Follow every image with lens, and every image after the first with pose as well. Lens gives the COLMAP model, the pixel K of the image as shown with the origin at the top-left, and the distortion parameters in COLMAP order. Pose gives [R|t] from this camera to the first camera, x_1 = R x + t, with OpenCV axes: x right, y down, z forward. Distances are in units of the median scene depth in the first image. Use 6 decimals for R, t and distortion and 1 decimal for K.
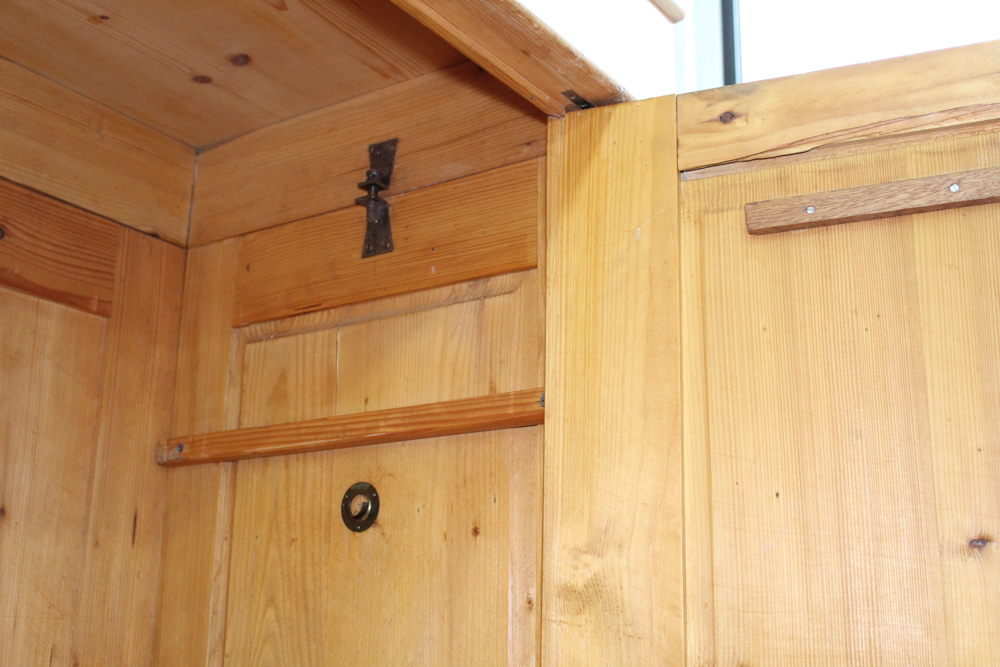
lens RADIAL K [[1202.4, 0, 500.0], [0, 1202.4, 333.5], [0, 0, 1]] dist [-0.086493, -0.003582]
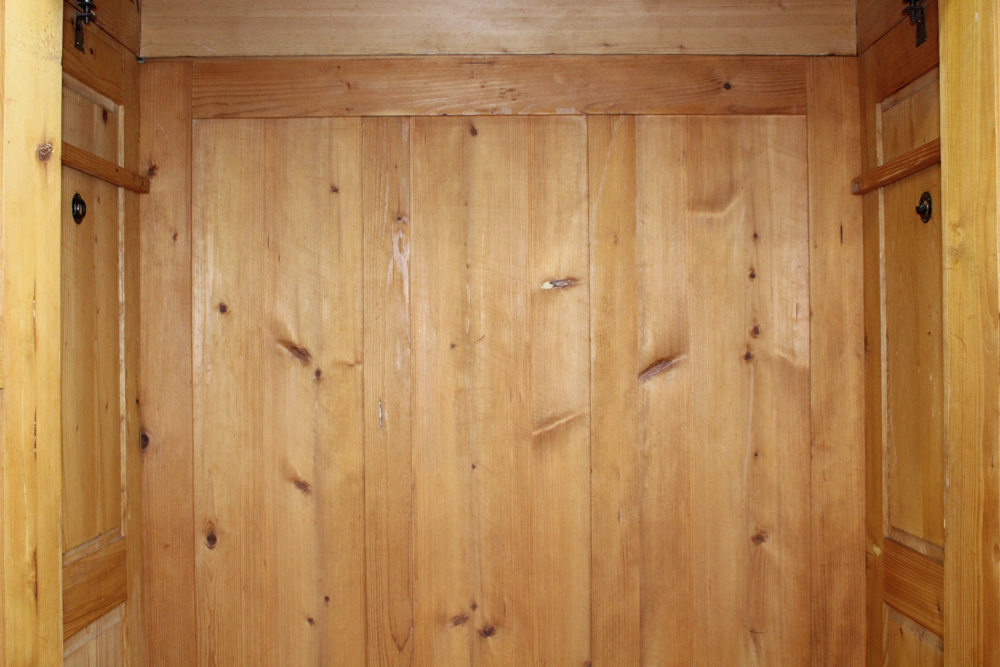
lens RADIAL K [[1093.1, 0, 500.0], [0, 1093.1, 333.5], [0, 0, 1]] dist [-0.086436, 0.014419]
pose [[0.549561, -0.030387, -0.834901, 0.728273], [0.241662, 0.962399, 0.124043, -0.009931], [0.799739, -0.269933, 0.536240, -0.264279]]
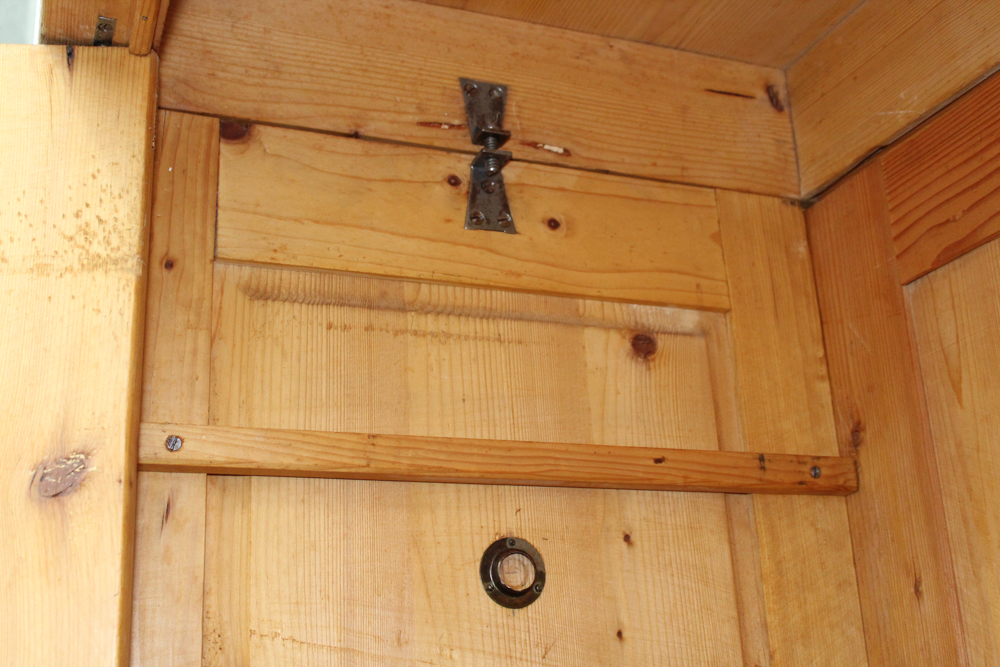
lens RADIAL K [[1202.4, 0, 500.0], [0, 1202.4, 333.5], [0, 0, 1]] dist [-0.086493, -0.003582]
pose [[-0.594863, -0.260661, -0.760391, -0.180089], [0.237785, 0.846563, -0.476224, 0.078797], [0.767852, -0.464098, -0.441608, 0.437372]]
